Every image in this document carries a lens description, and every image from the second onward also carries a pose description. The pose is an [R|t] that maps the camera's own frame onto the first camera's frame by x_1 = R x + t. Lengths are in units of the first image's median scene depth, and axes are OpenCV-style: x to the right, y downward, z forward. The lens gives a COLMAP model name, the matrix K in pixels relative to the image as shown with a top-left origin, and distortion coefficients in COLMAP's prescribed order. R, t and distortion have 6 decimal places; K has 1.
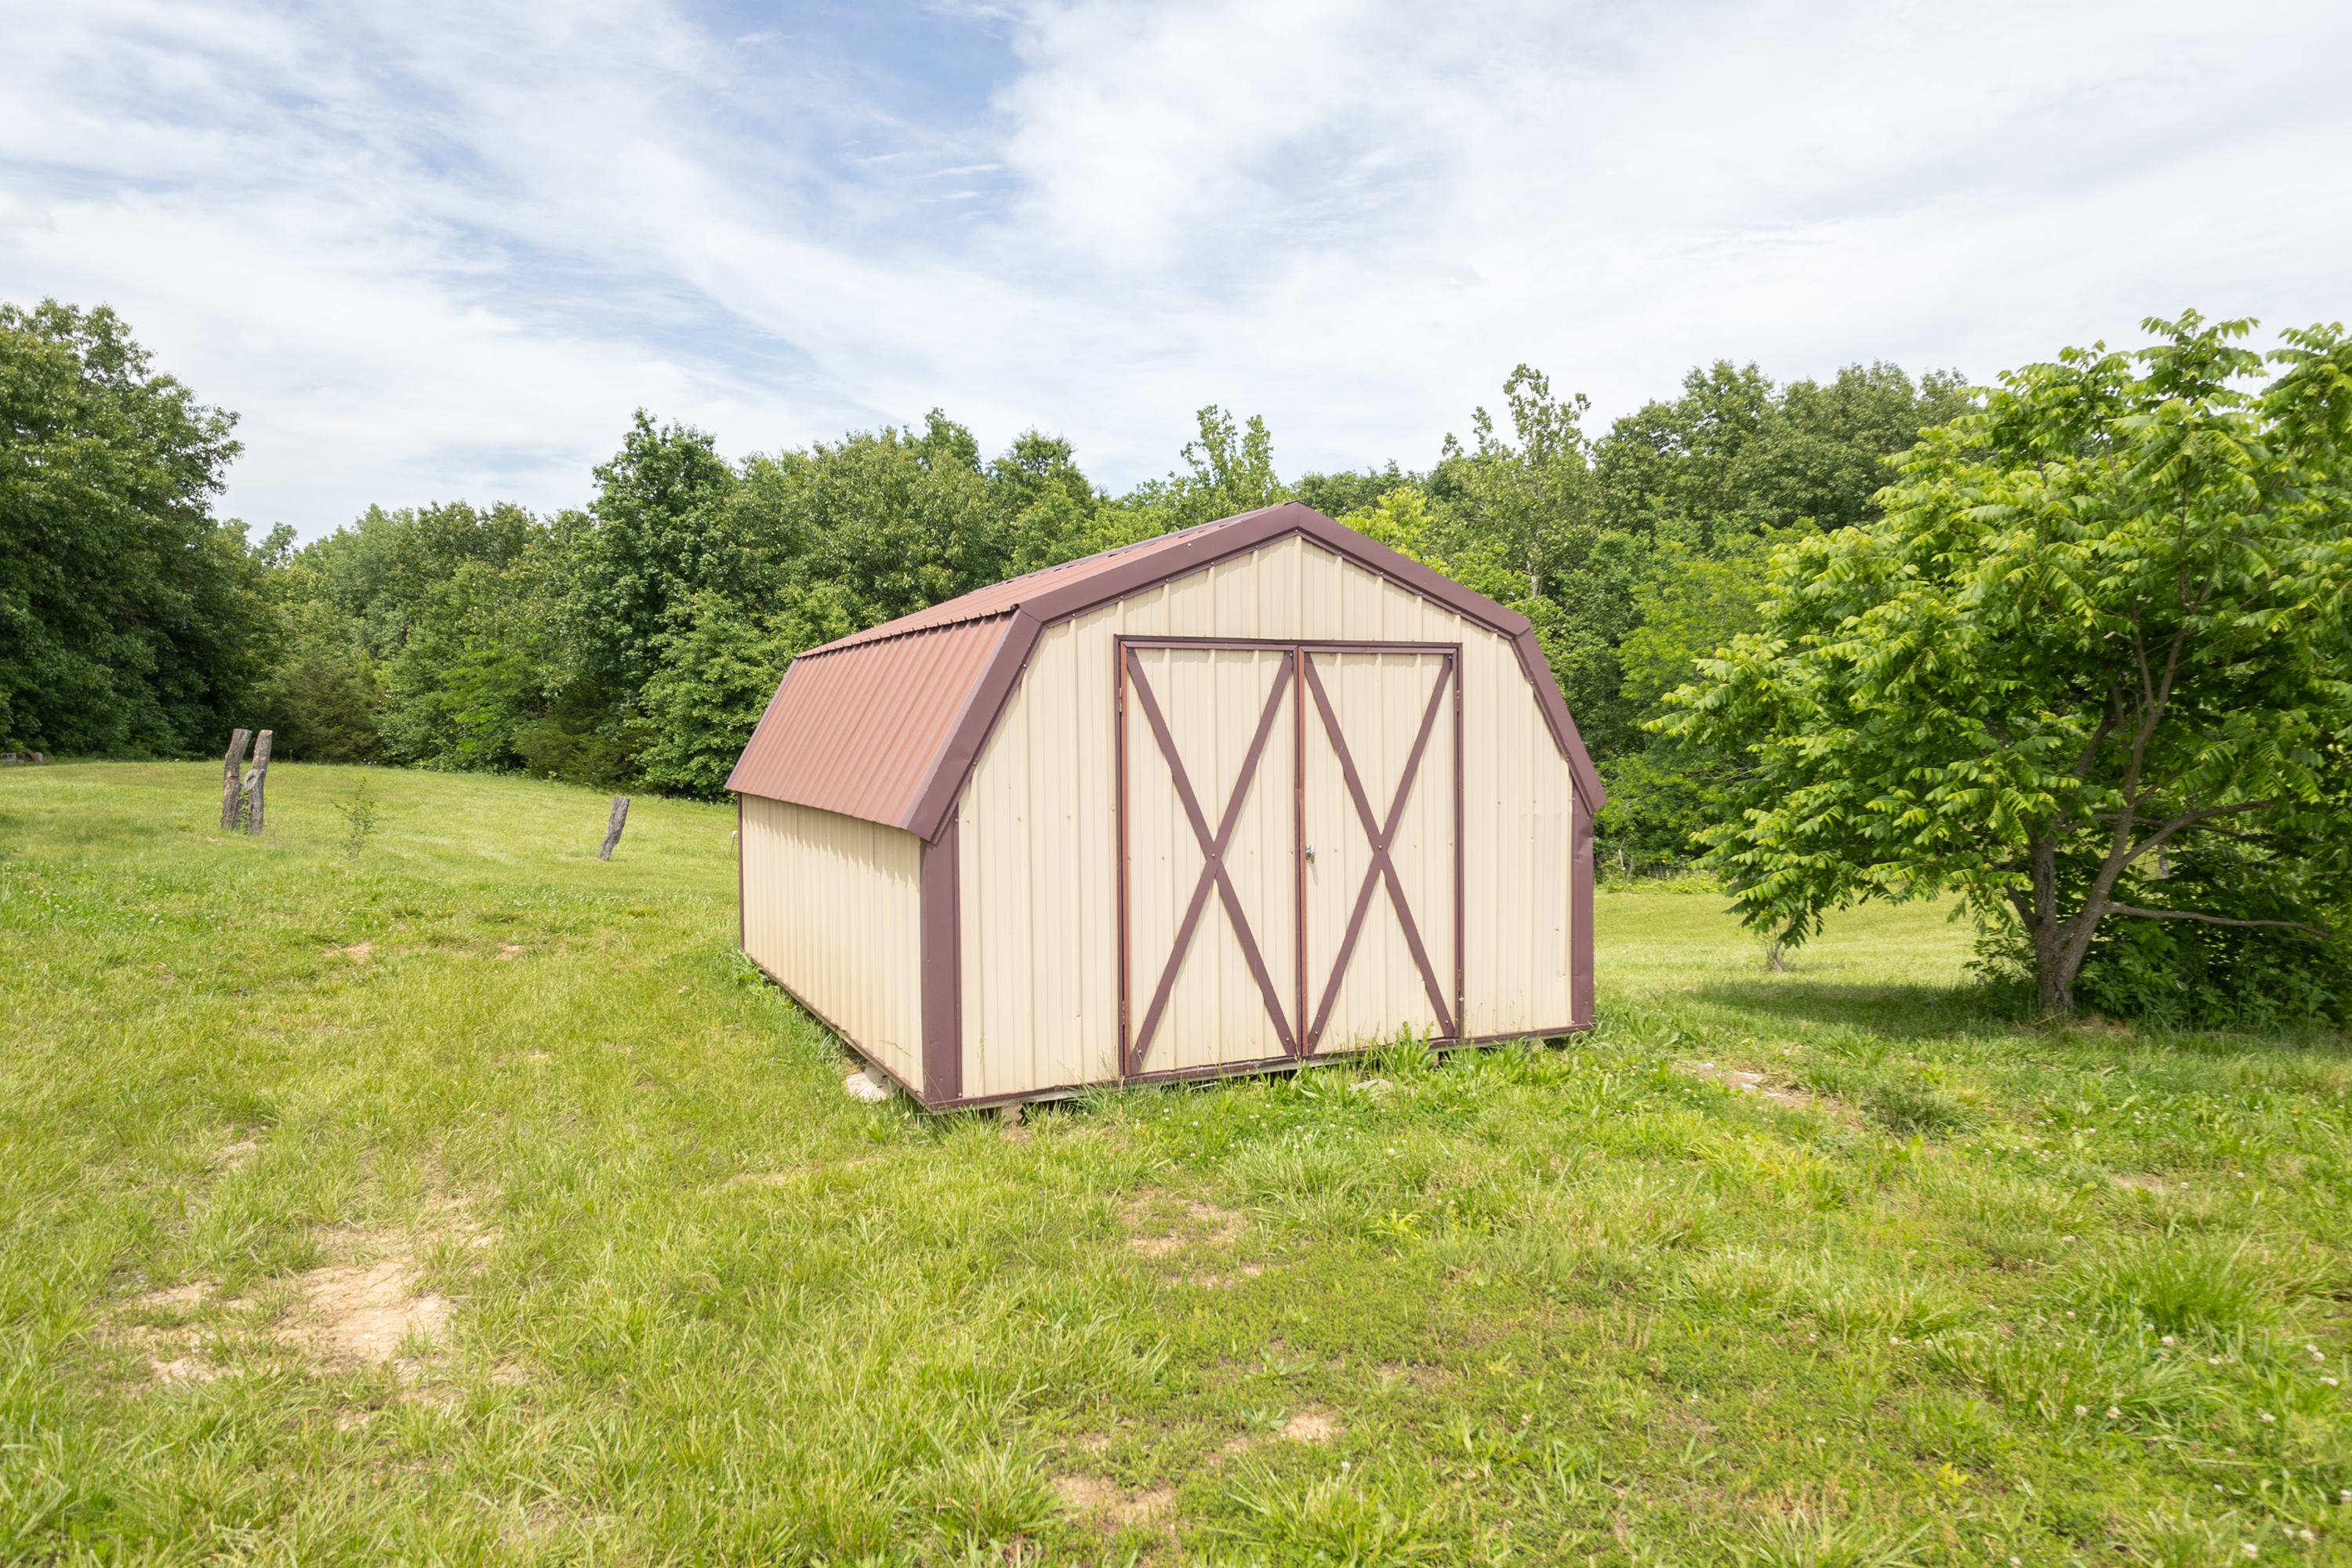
lens RADIAL K [[1461.0, 0, 1162.5], [0, 1461.0, 774.0], [0, 0, 1]] dist [0.016159, 0.008081]
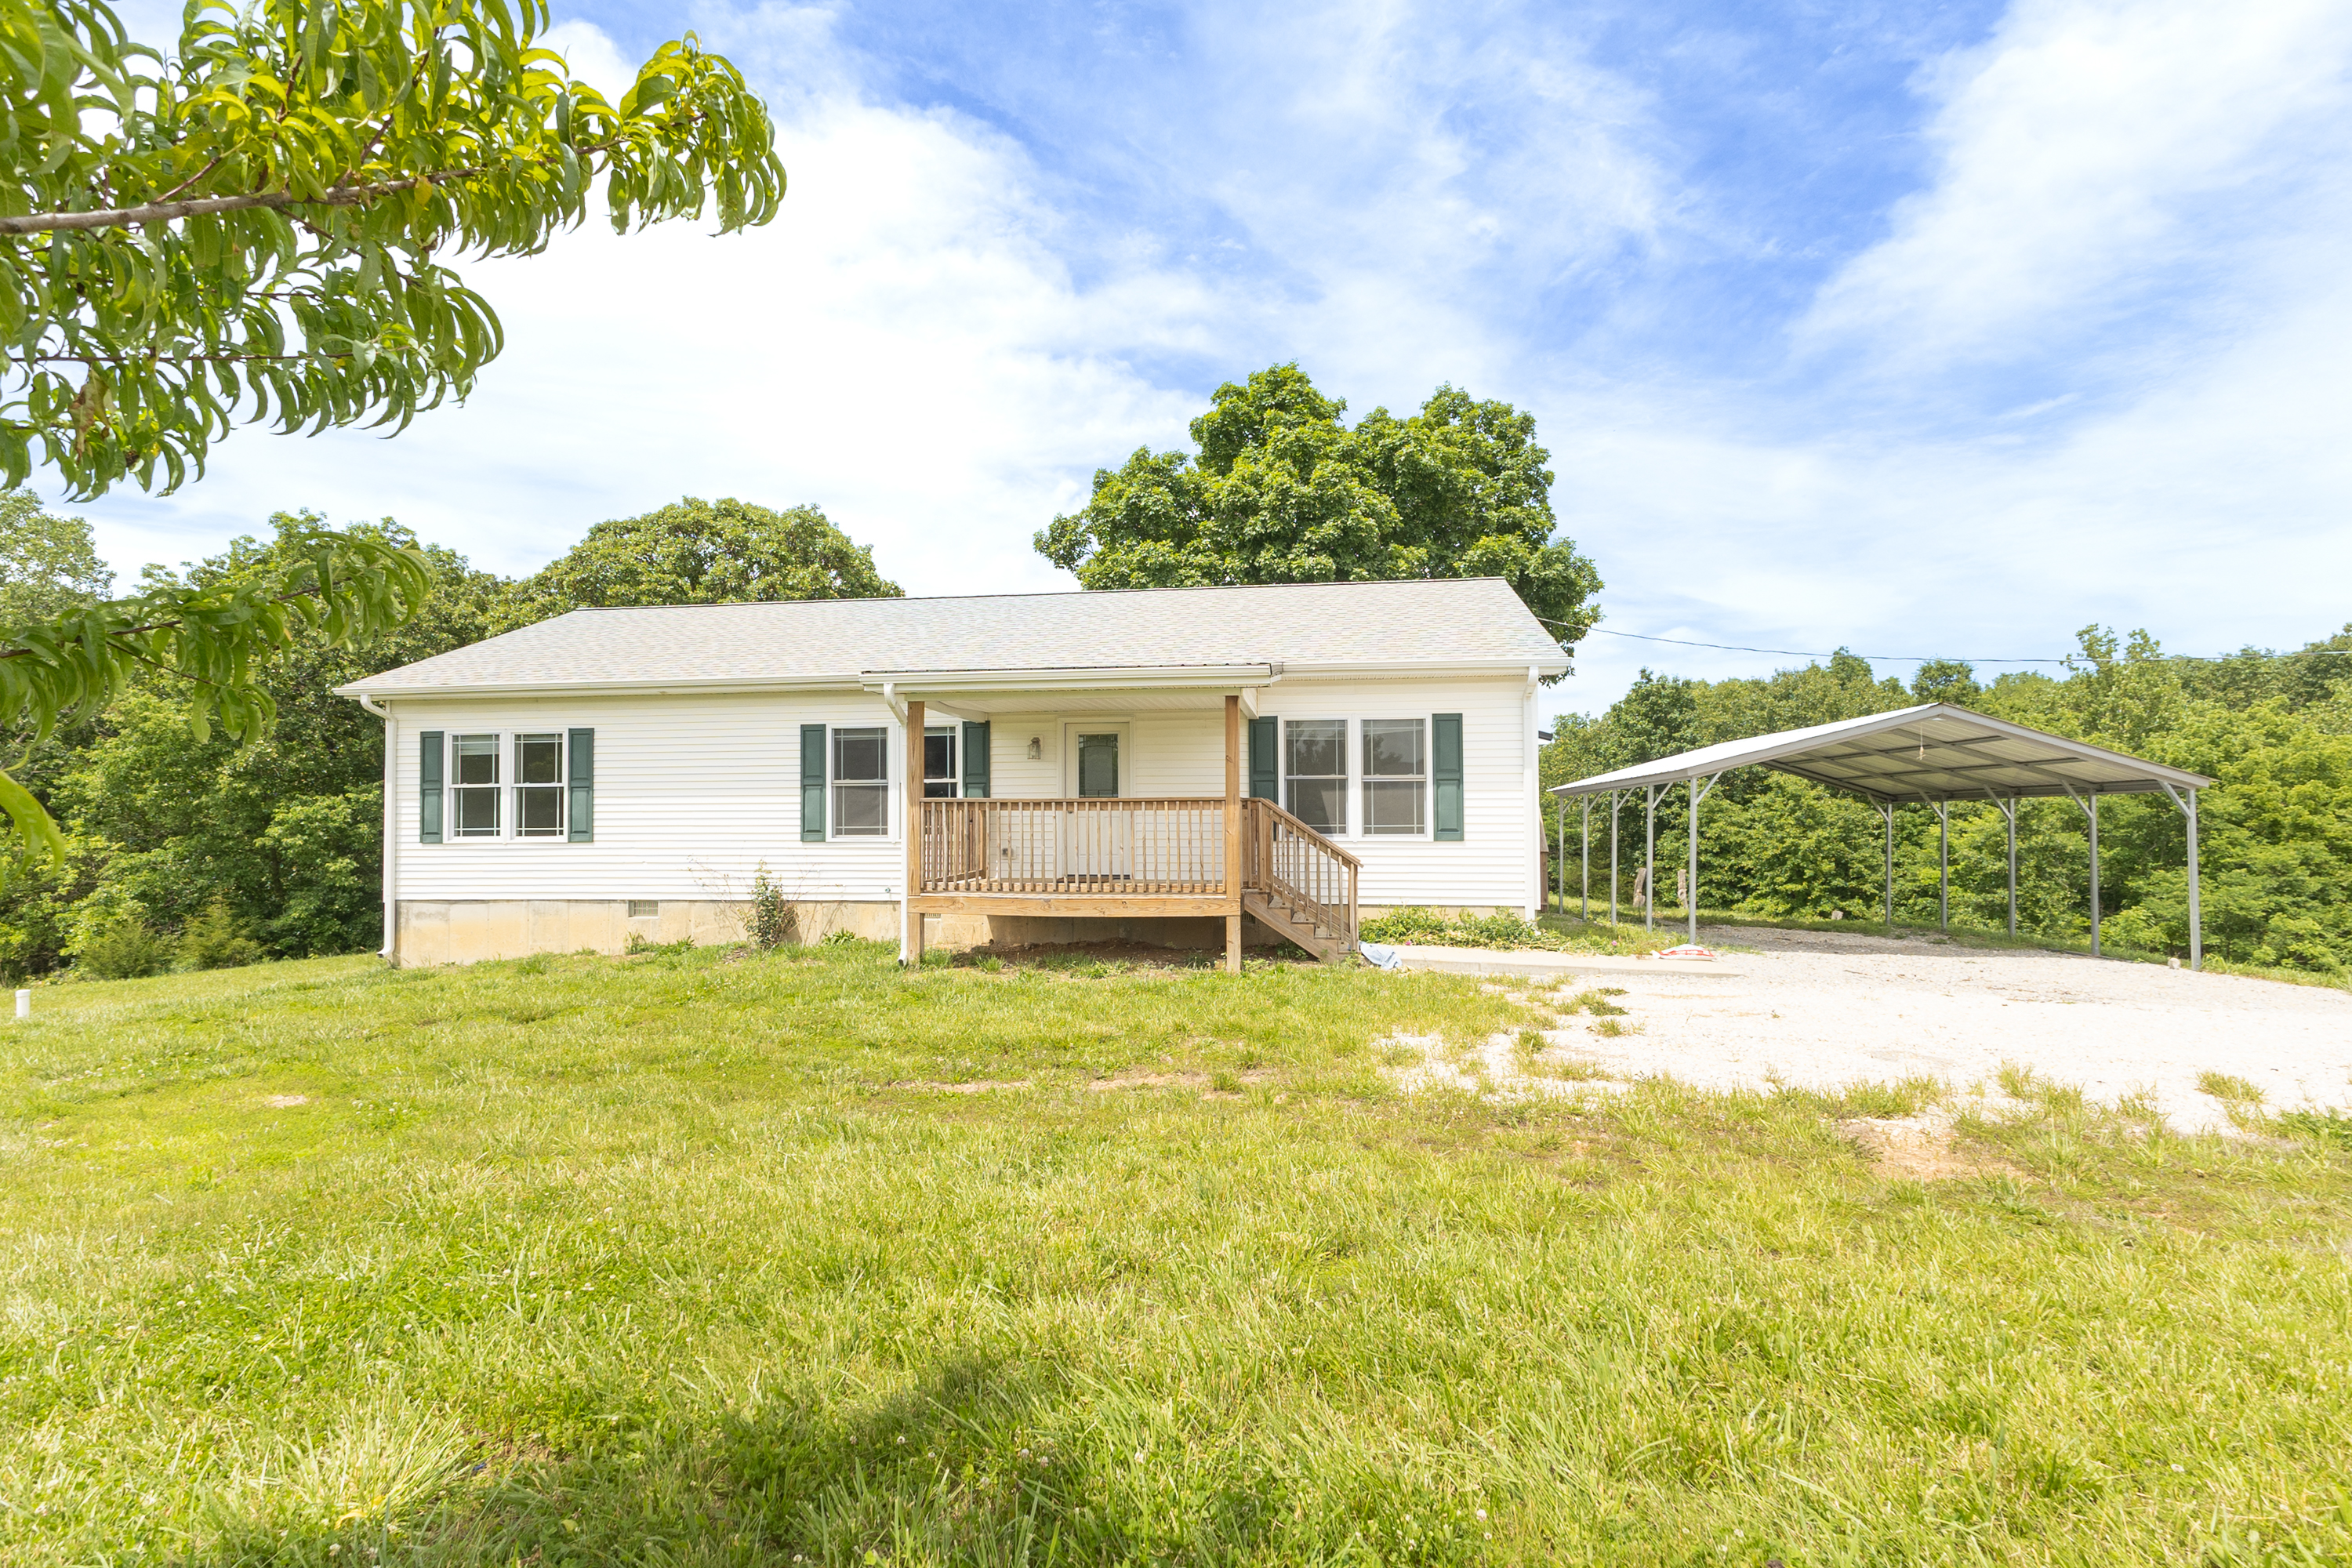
lens RADIAL K [[1074.5, 0, 1168.1], [0, 1074.5, 787.8], [0, 0, 1]] dist [0.027139, -0.007933]
pose [[0.845045, -0.016000, -0.534456, -0.166832], [-0.038019, 0.995224, -0.089908, 0.007812], [0.533342, 0.096296, 0.840401, -0.257271]]
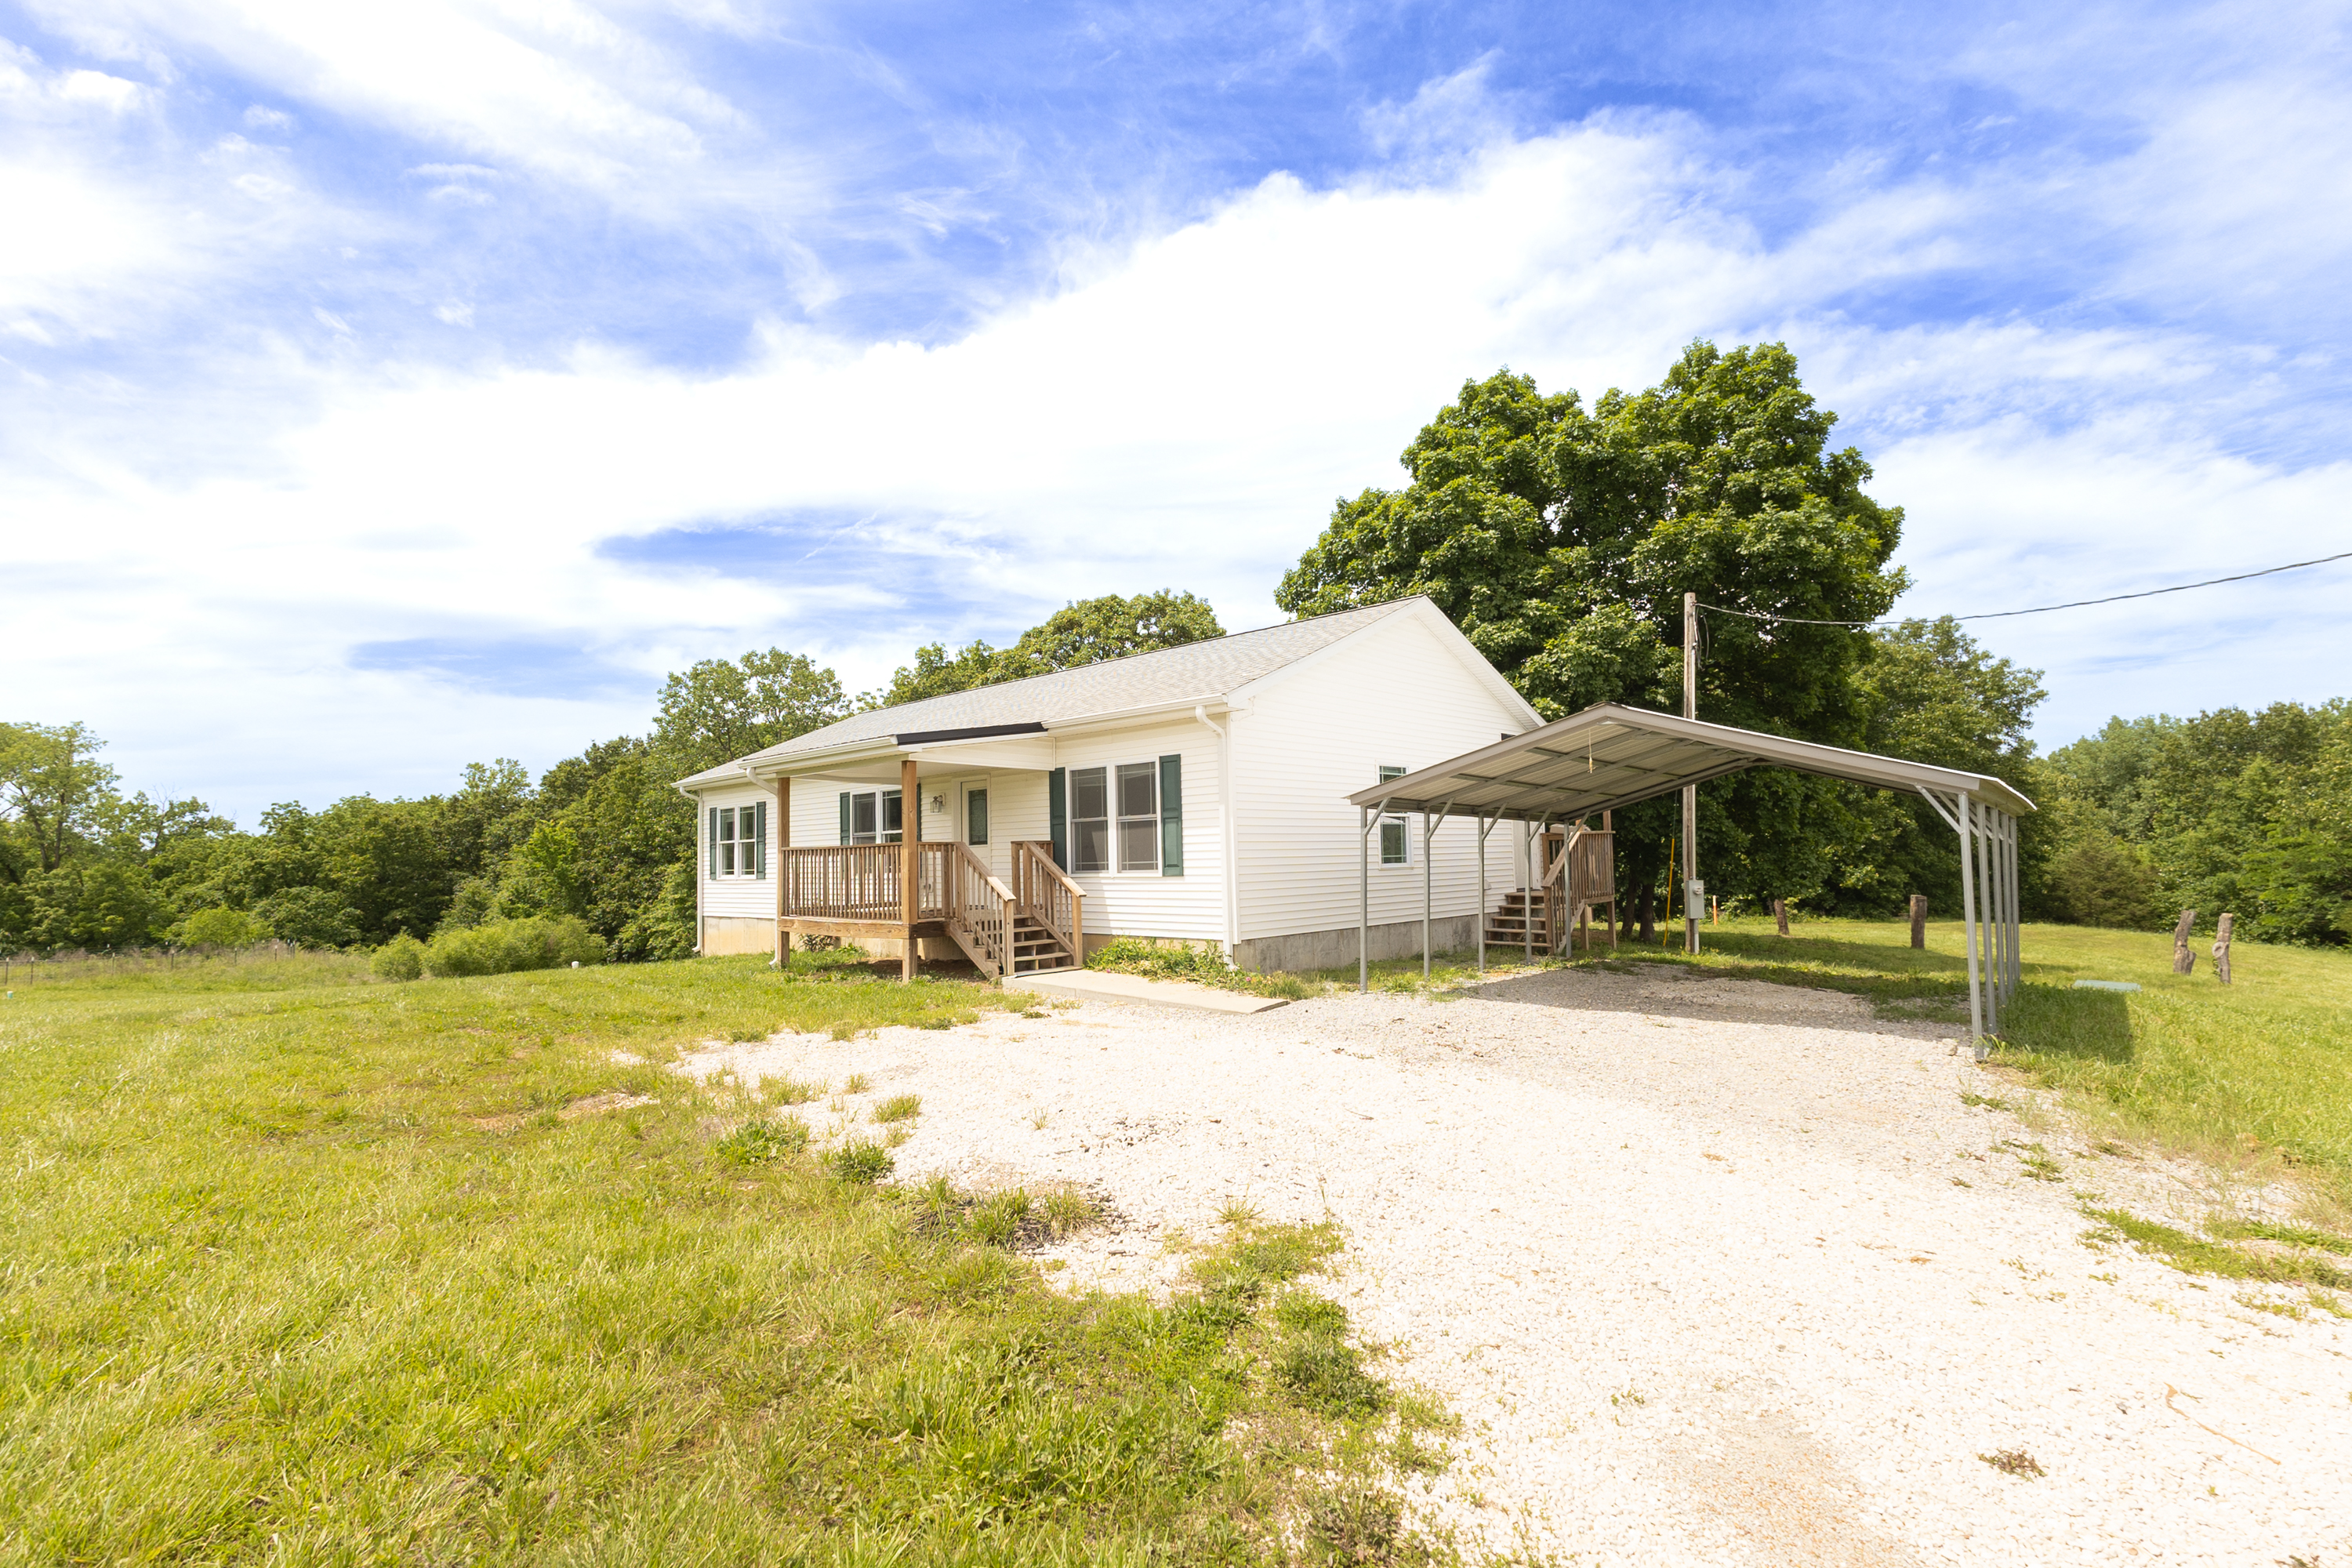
lens RADIAL K [[1074.5, 0, 1184.3], [0, 1074.5, 803.1], [0, 0, 1]] dist [0.027139, -0.007933]
pose [[0.385559, -0.054374, -0.921080, -0.010814], [-0.049589, 0.995598, -0.079531, -0.001191], [0.921350, 0.076340, 0.381166, -0.119861]]
